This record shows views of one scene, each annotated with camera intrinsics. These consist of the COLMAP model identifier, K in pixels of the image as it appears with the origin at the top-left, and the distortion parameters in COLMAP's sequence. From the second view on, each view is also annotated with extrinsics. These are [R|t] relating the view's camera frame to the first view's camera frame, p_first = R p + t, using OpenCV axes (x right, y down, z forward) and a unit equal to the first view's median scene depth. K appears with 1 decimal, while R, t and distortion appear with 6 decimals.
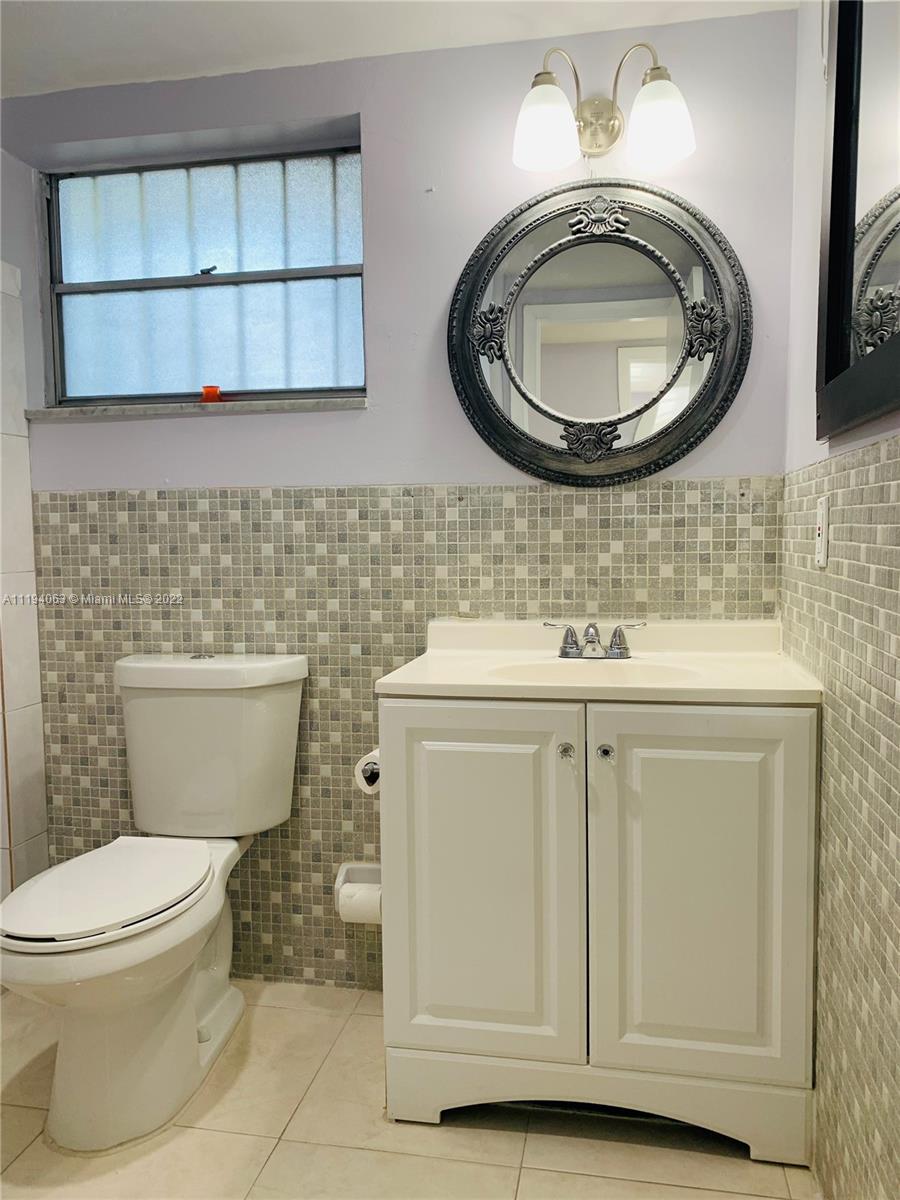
lens RADIAL K [[914.3, 0, 453.9], [0, 914.3, 597.9], [0, 0, 1]] dist [0.035498, -0.043906]
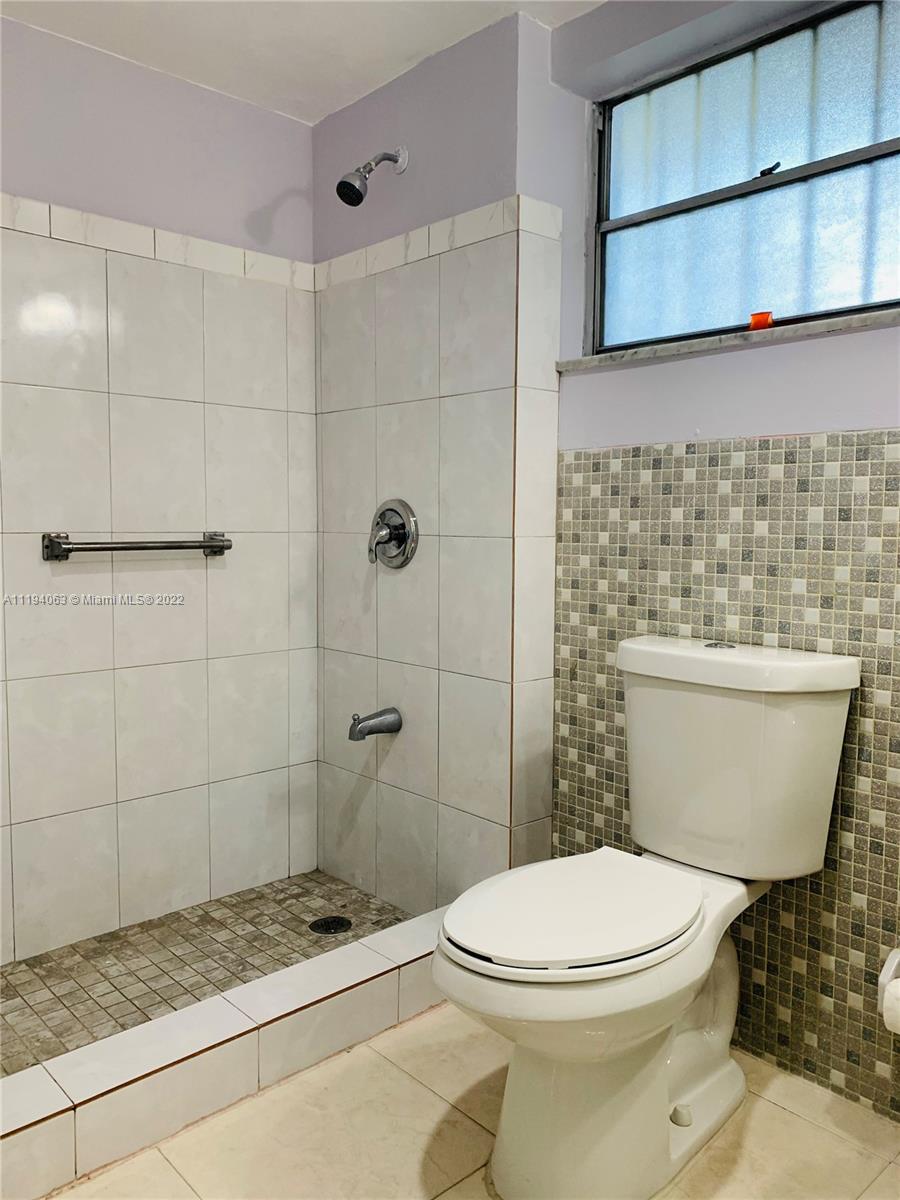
lens RADIAL K [[914.3, 0, 446.8], [0, 914.3, 590.7], [0, 0, 1]] dist [0.035498, -0.043906]
pose [[0.799491, 0.062165, -0.597453, 0.012218], [-0.056875, 0.997996, 0.027733, 0.006473], [0.597980, 0.011808, 0.801424, 0.195337]]
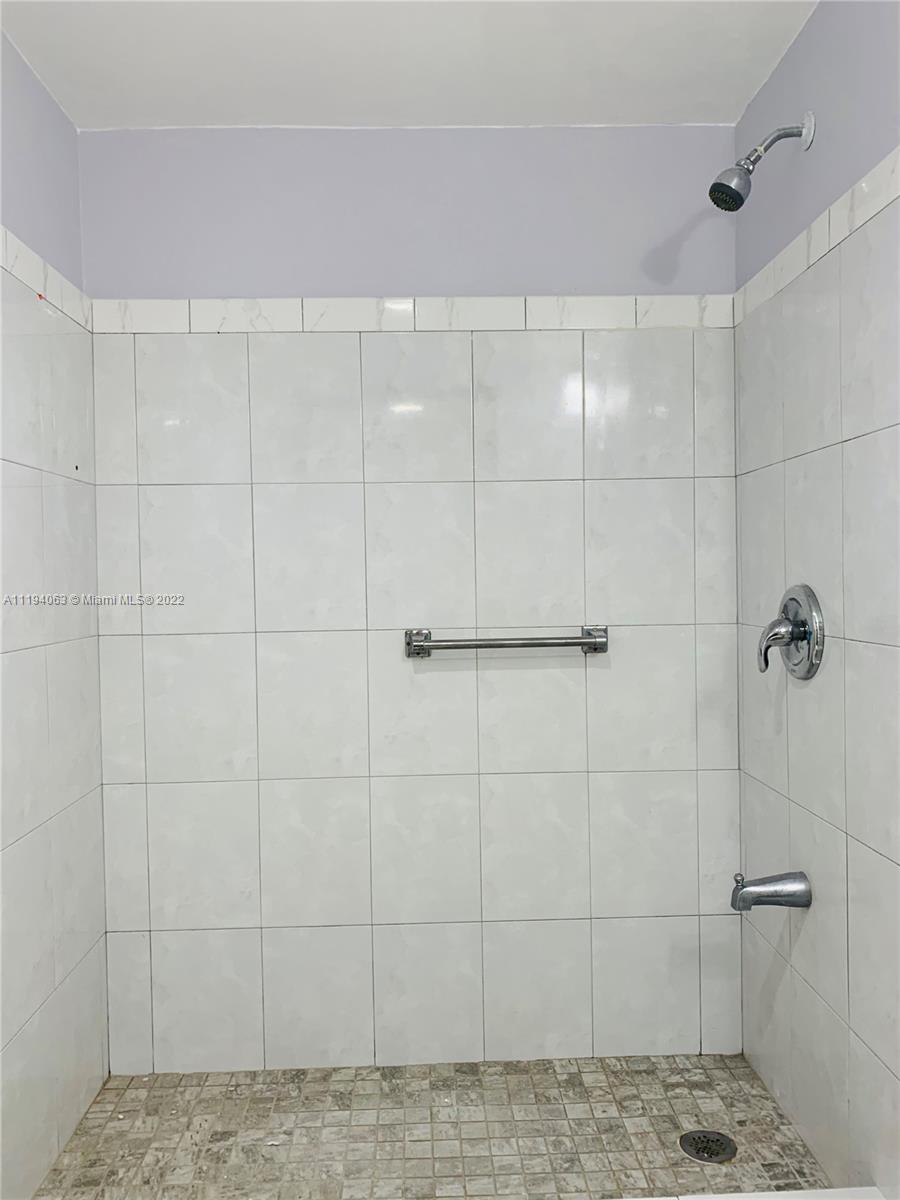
lens RADIAL K [[914.3, 0, 448.9], [0, 914.3, 601.3], [0, 0, 1]] dist [0.035498, -0.043906]
pose [[0.214374, 0.032676, -0.976205, 0.018167], [-0.053889, 0.998314, 0.021581, -0.030715], [0.975264, 0.047980, 0.215774, 0.410852]]
